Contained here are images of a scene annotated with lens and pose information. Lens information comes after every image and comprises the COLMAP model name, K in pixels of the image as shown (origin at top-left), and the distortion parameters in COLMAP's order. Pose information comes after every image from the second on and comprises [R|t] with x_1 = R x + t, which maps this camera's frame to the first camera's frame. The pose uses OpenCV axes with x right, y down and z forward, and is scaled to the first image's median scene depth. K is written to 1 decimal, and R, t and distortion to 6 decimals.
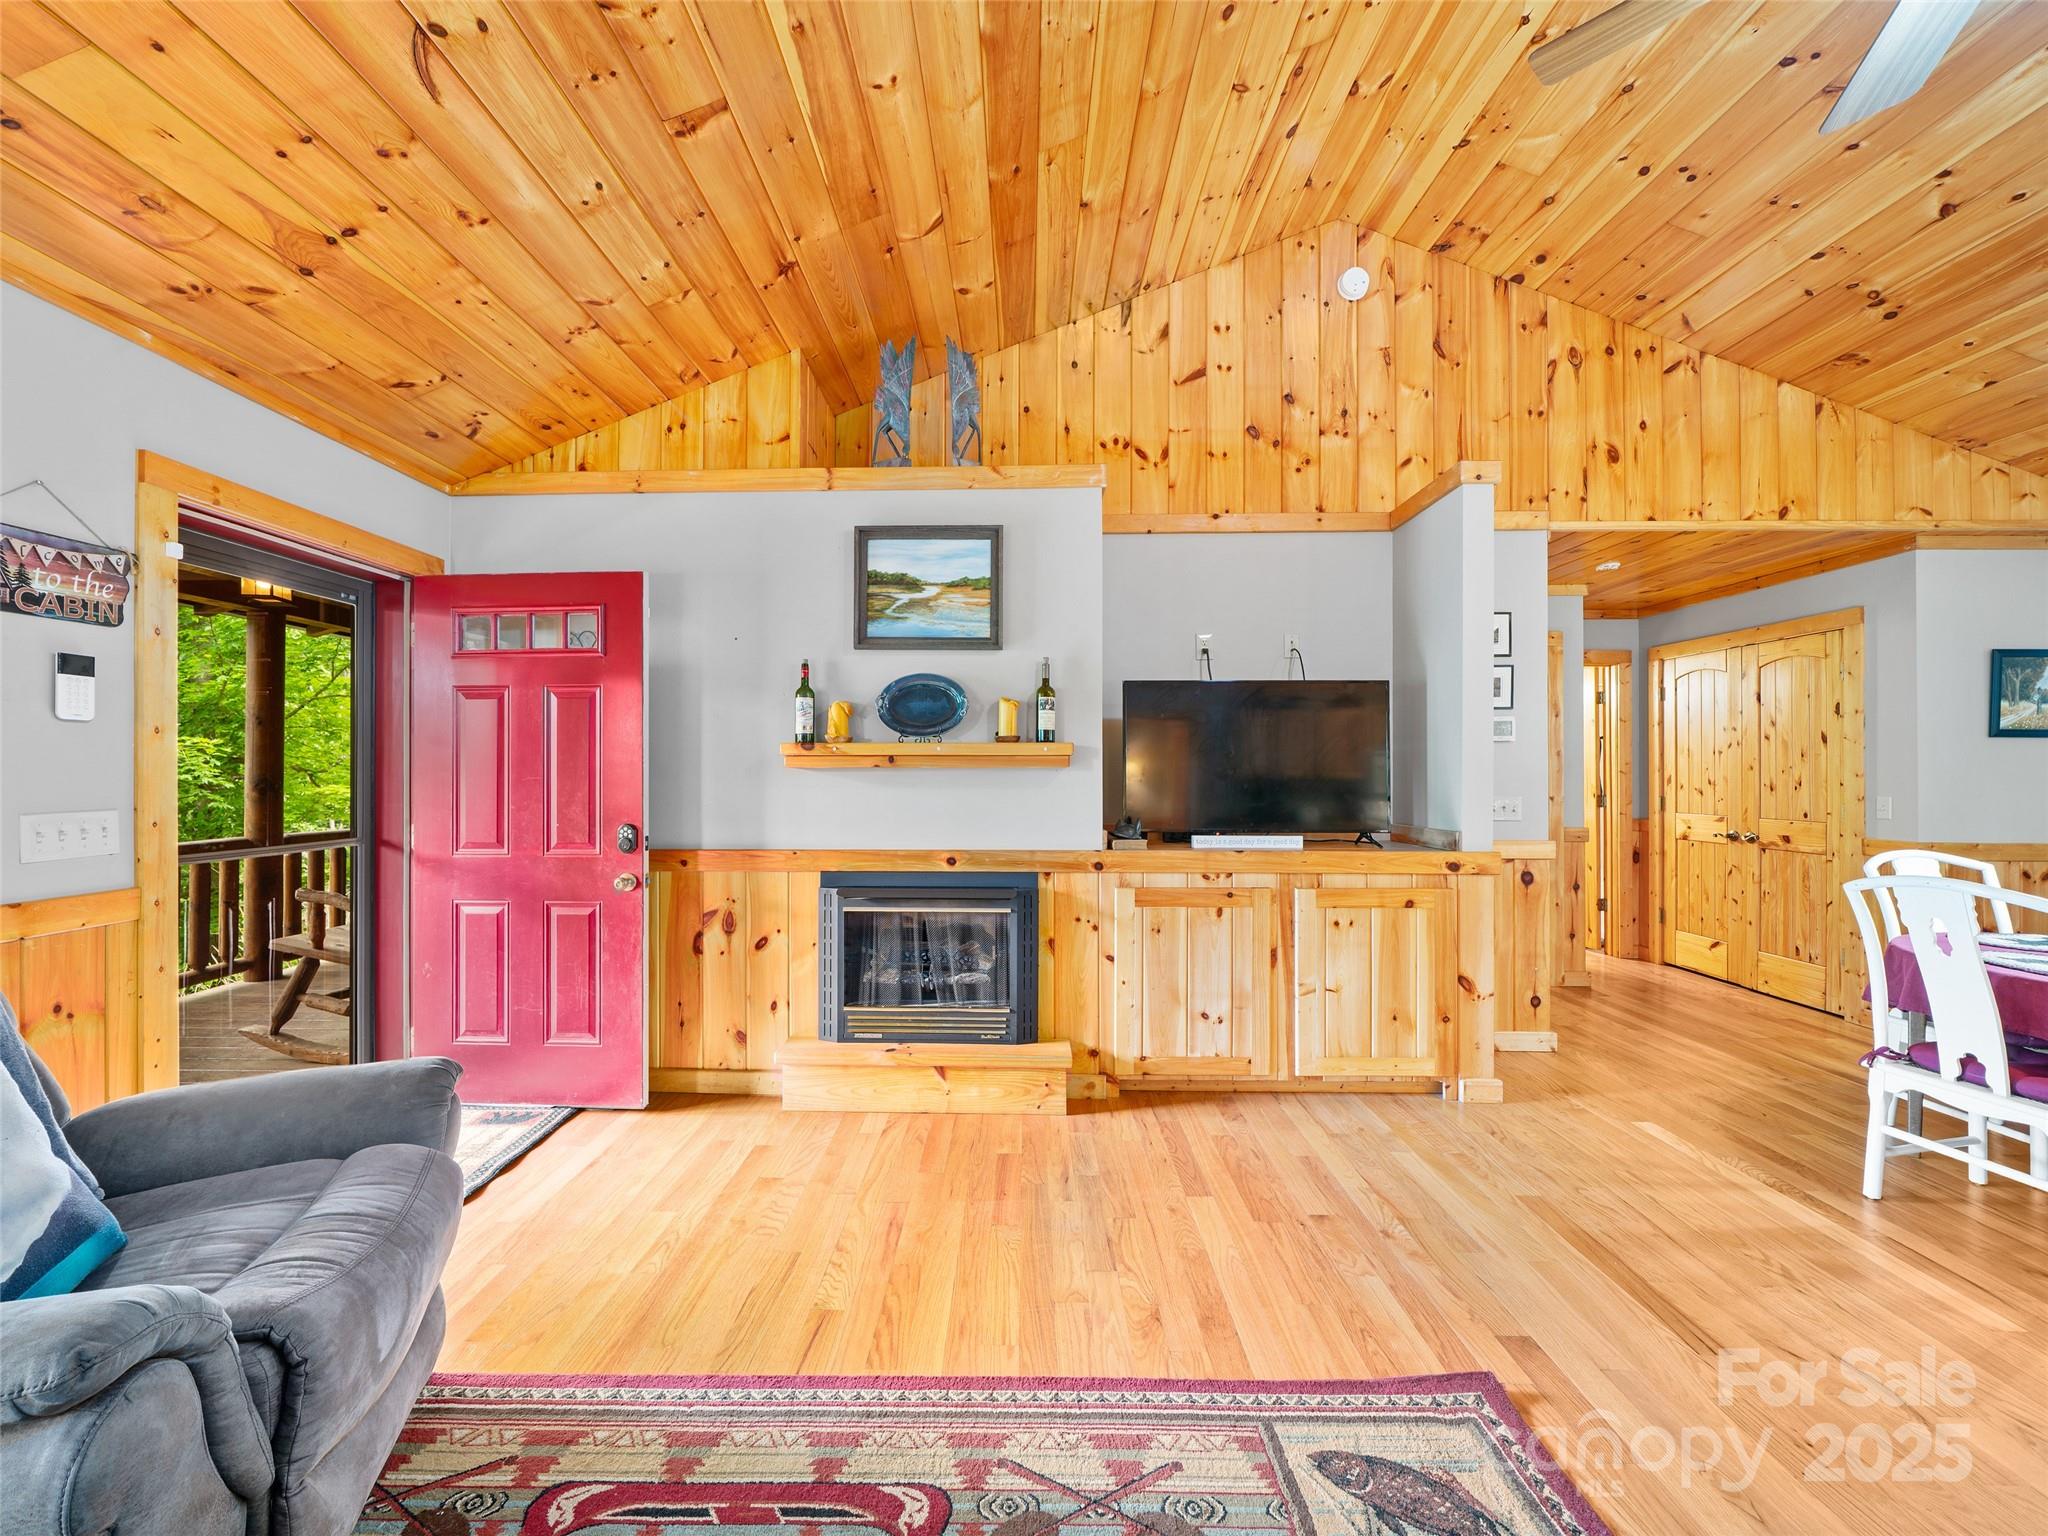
lens RADIAL K [[772.3, 0, 1032.6], [0, 772.3, 768.2], [0, 0, 1]] dist [-0.004620, -0.000833]
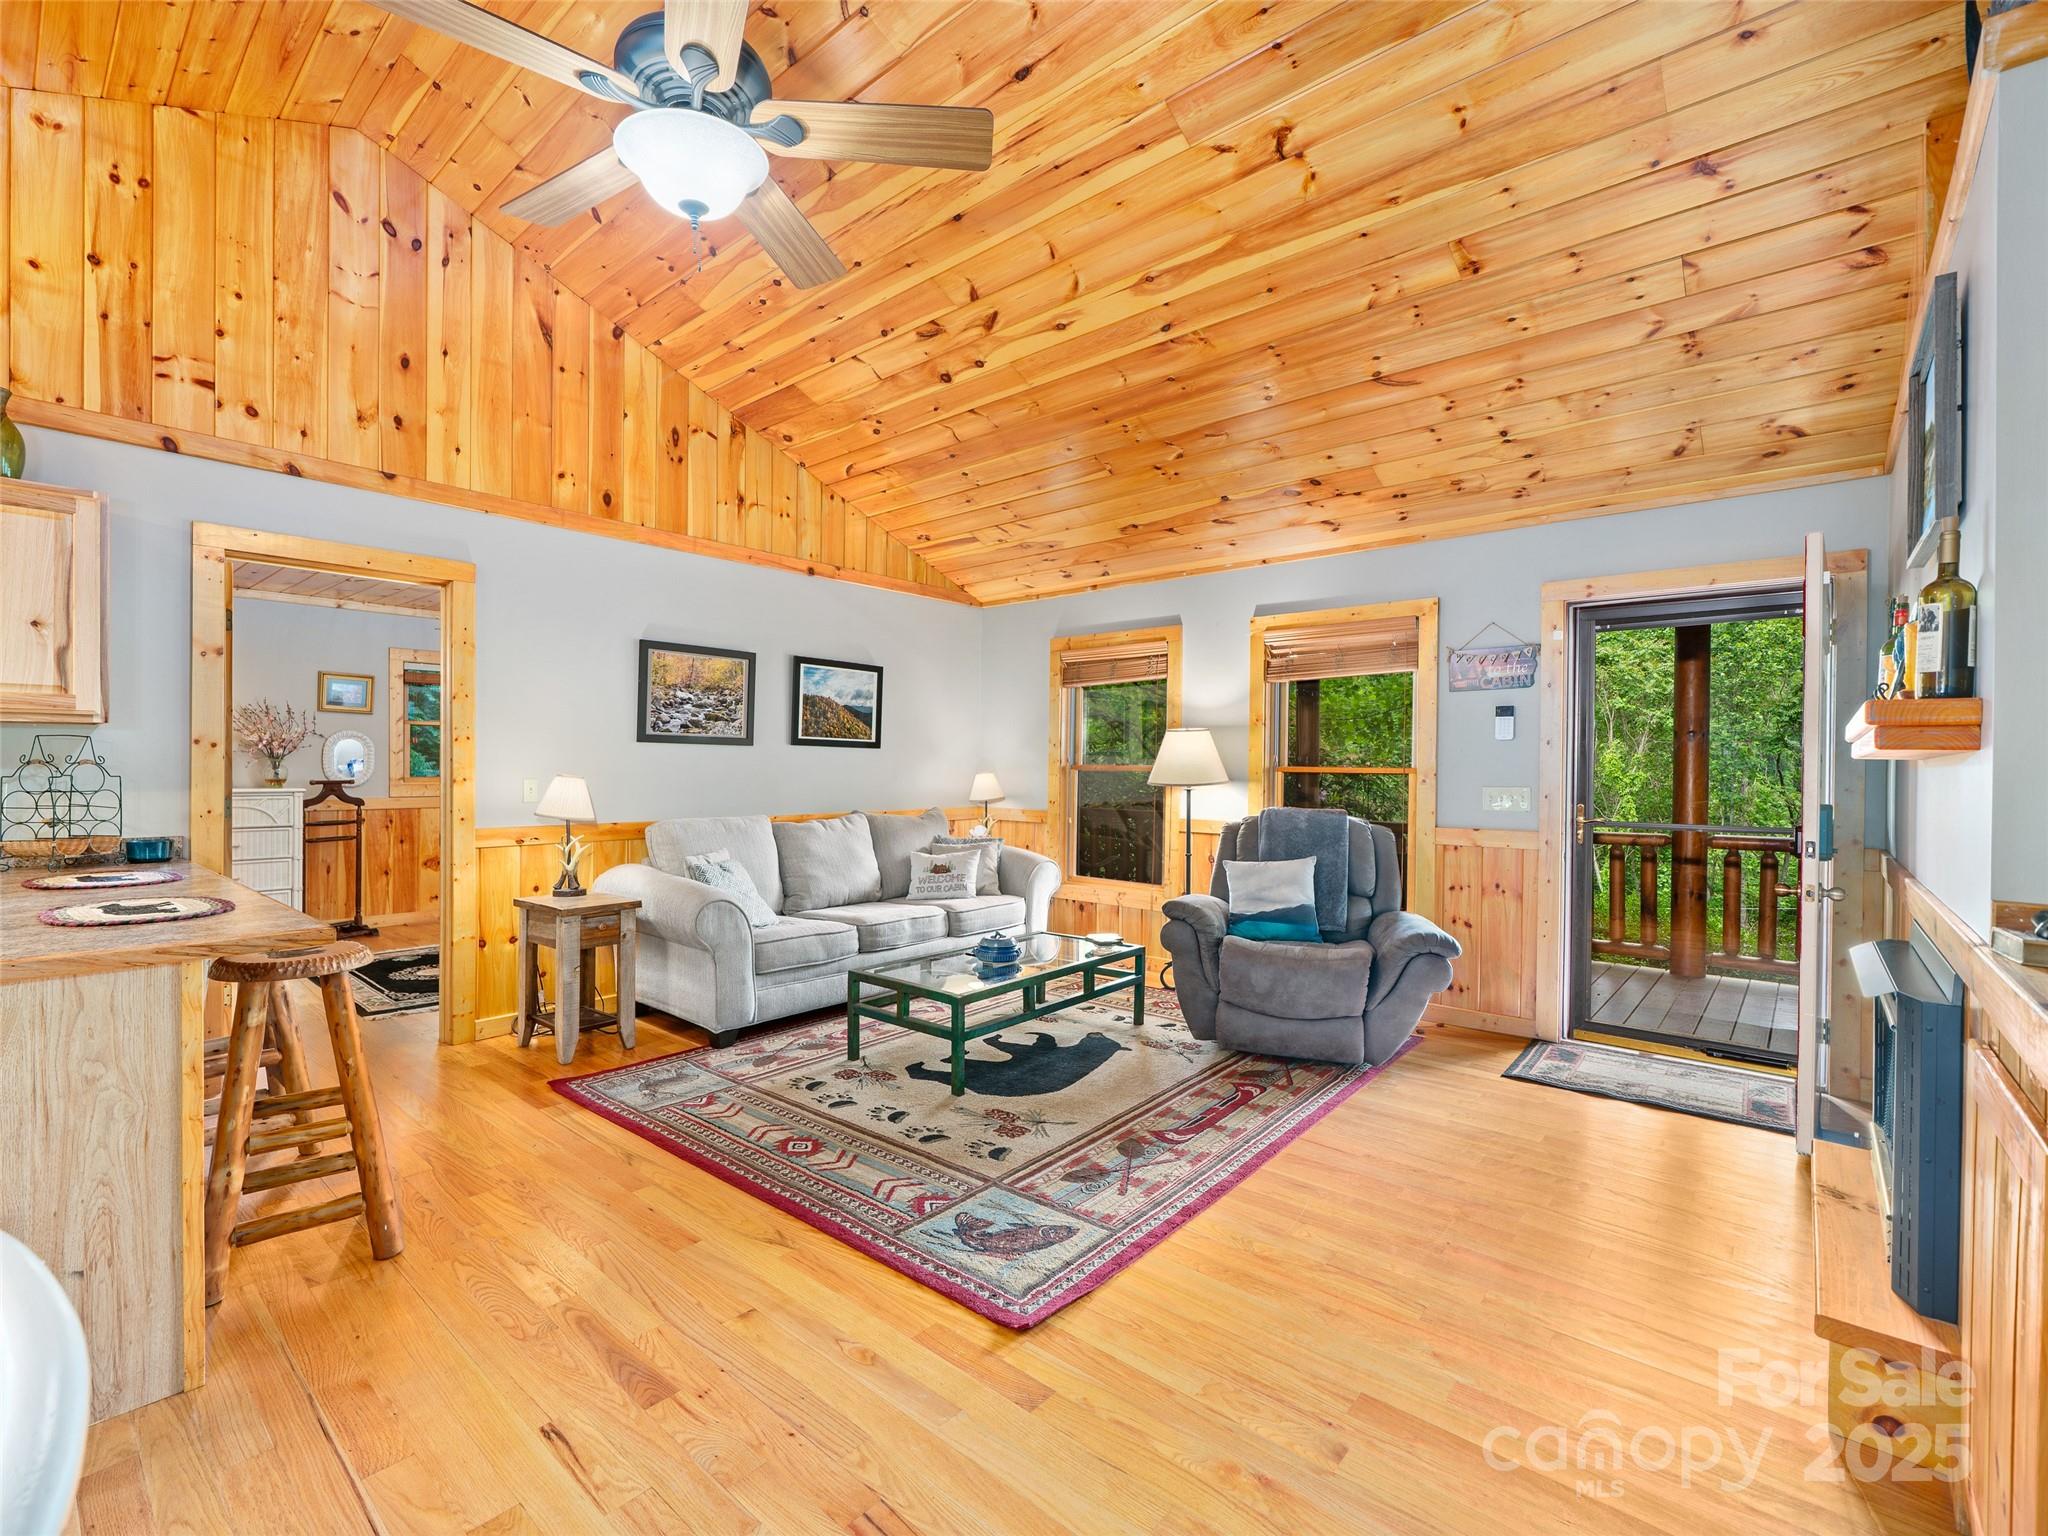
lens RADIAL K [[898.6, 0, 980.7], [0, 898.6, 769.2], [0, 0, 1]] dist [-0.000561, 0.000188]
pose [[-0.657738, -0.005083, -0.753230, 0.807917], [-0.004446, 0.999986, -0.002866, 0.014606], [0.753234, 0.001464, -0.657751, 0.905053]]
